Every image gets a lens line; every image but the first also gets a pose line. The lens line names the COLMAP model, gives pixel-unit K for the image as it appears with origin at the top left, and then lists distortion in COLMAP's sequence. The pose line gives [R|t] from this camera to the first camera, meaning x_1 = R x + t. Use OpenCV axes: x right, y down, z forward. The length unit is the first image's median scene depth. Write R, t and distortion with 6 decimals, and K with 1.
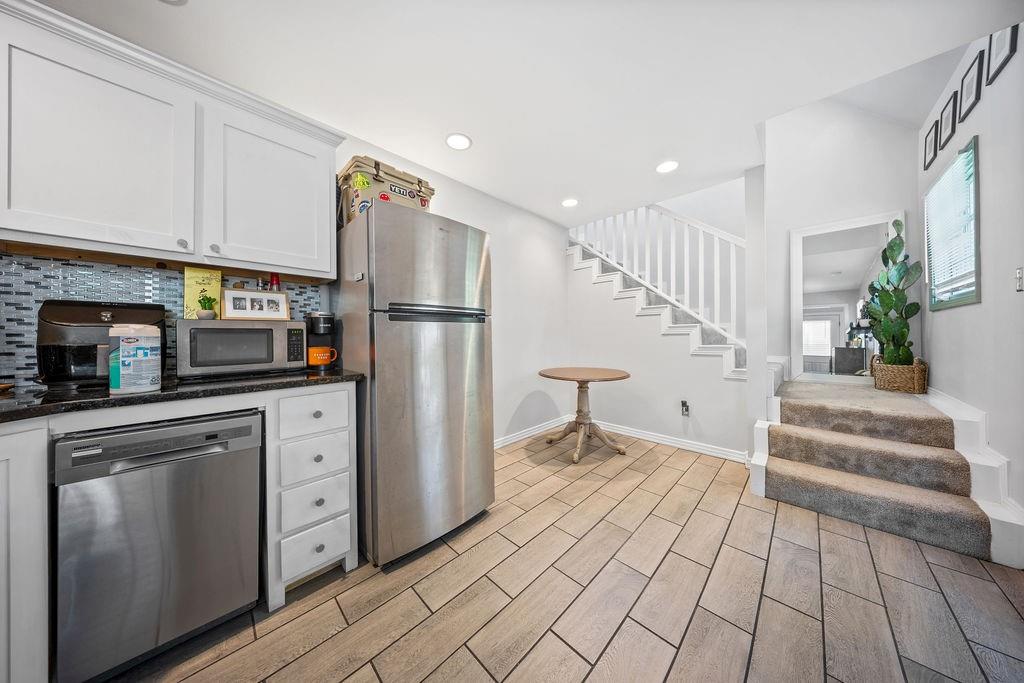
lens RADIAL K [[304.3, 0, 512.4], [0, 304.3, 336.1], [0, 0, 1]] dist [-0.000876, -0.000102]
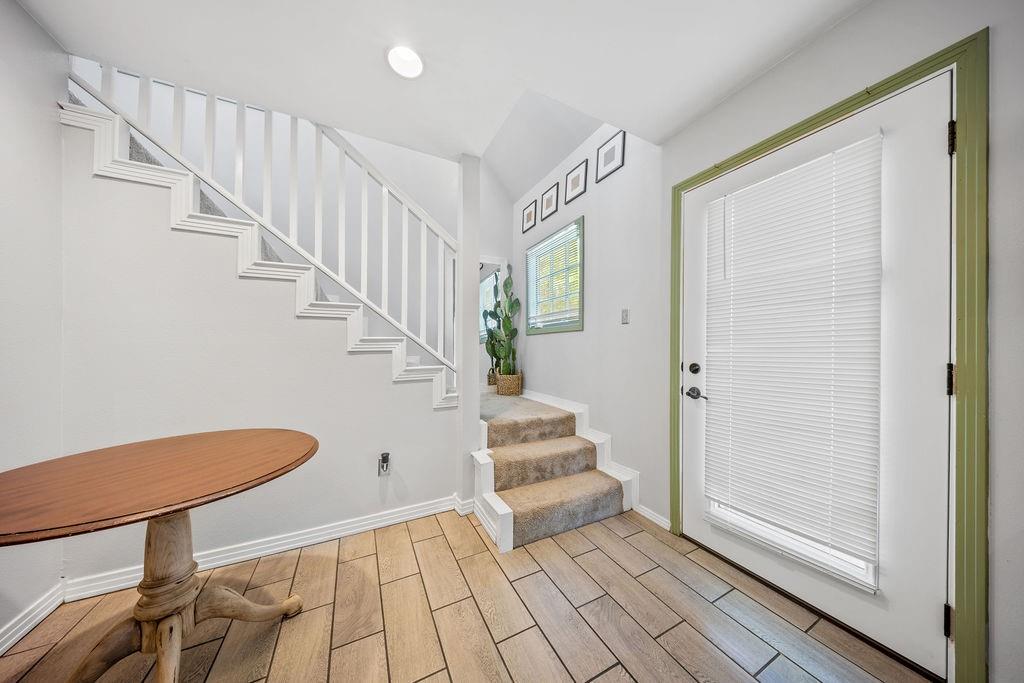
lens RADIAL K [[306.3, 0, 514.2], [0, 306.3, 344.7], [0, 0, 1]] dist [-0.001117, -0.000128]
pose [[0.311525, 0.019236, 0.950043, 0.024803], [-0.000515, 0.999798, -0.020075, -0.009145], [-0.950238, 0.005765, 0.311472, 0.643424]]
